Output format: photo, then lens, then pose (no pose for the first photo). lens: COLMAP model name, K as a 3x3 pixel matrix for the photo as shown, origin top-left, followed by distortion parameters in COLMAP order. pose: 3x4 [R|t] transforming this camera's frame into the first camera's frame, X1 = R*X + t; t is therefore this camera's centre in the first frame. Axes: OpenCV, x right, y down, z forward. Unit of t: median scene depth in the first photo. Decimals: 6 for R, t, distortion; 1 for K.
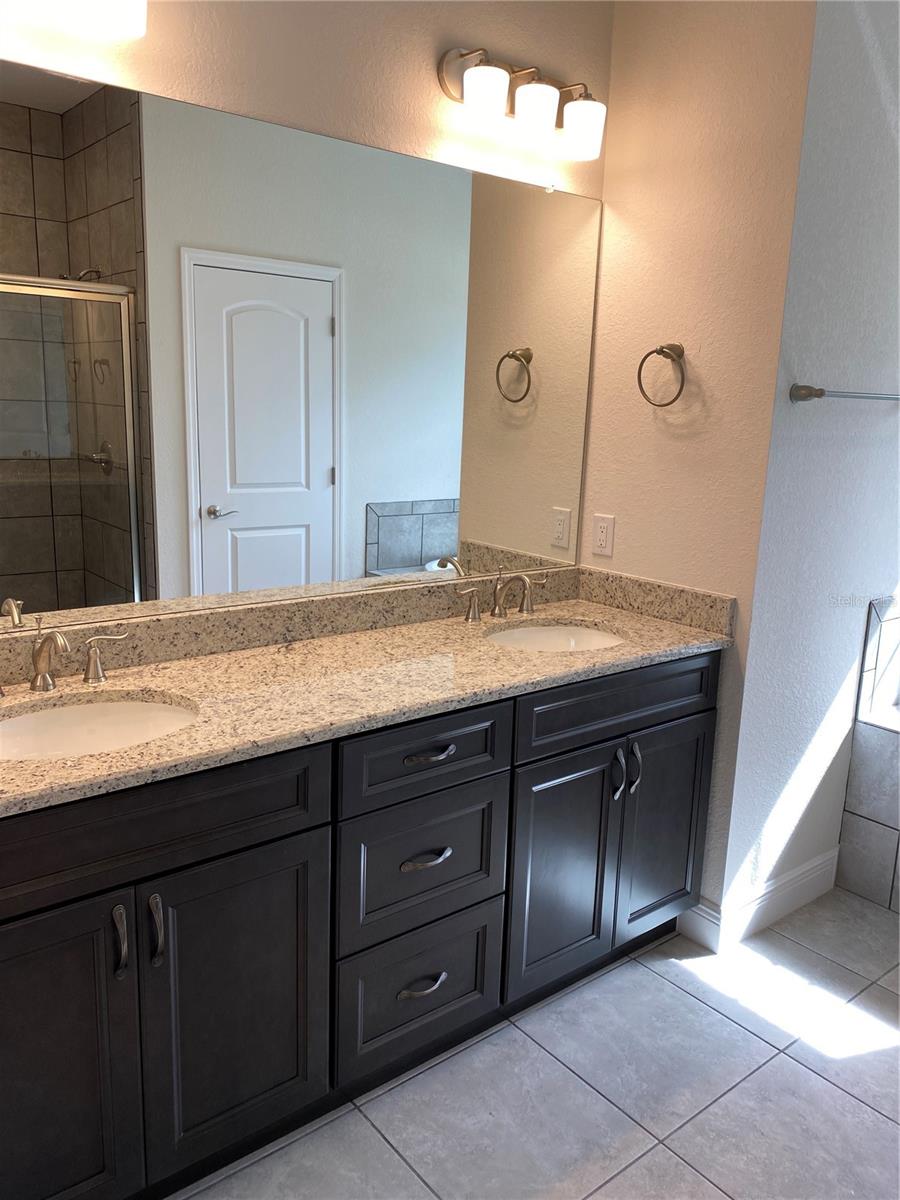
lens RADIAL K [[920.0, 0, 452.5], [0, 920.0, 603.2], [0, 0, 1]] dist [0.007817, 0.009181]
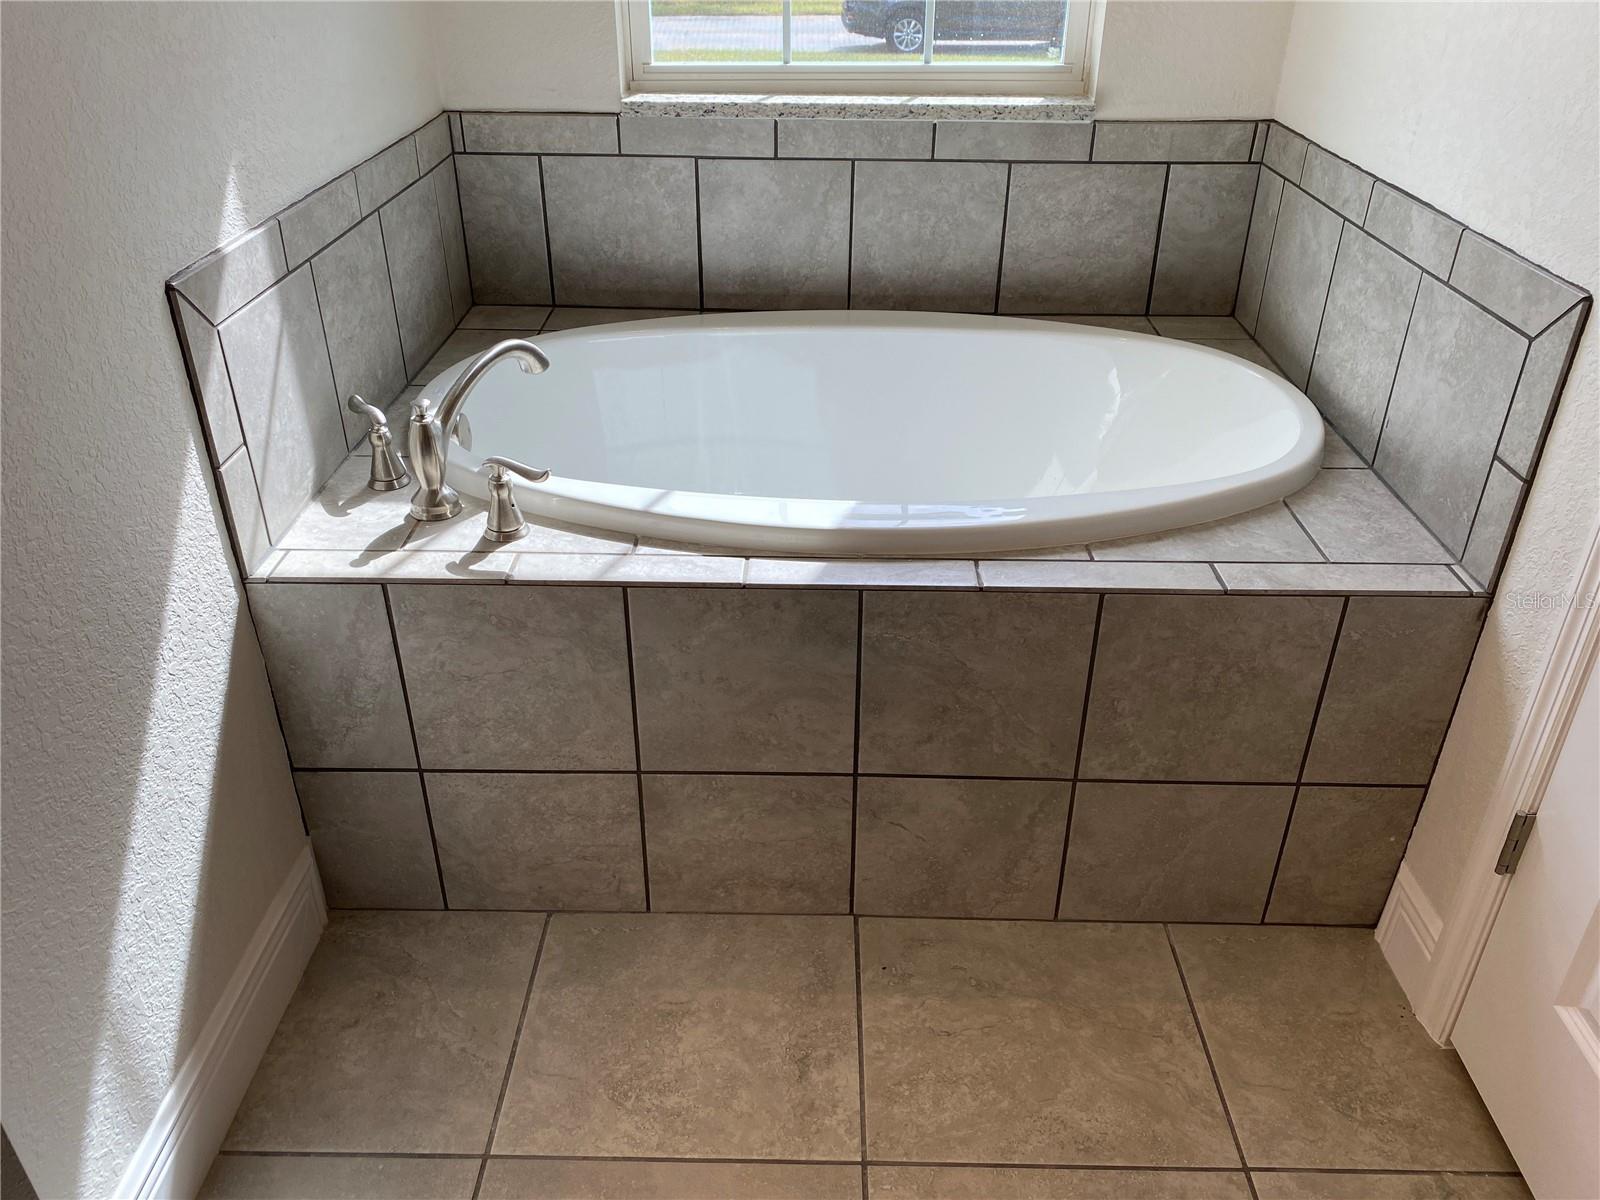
lens RADIAL K [[1226.7, 0, 805.1], [0, 1226.7, 595.1], [0, 0, 1]] dist [0.007817, 0.009181]
pose [[0.642831, -0.411026, 0.646394, 0.245492], [0.169947, 0.899345, 0.402861, -0.043495], [-0.746918, -0.149118, 0.647980, 0.467739]]
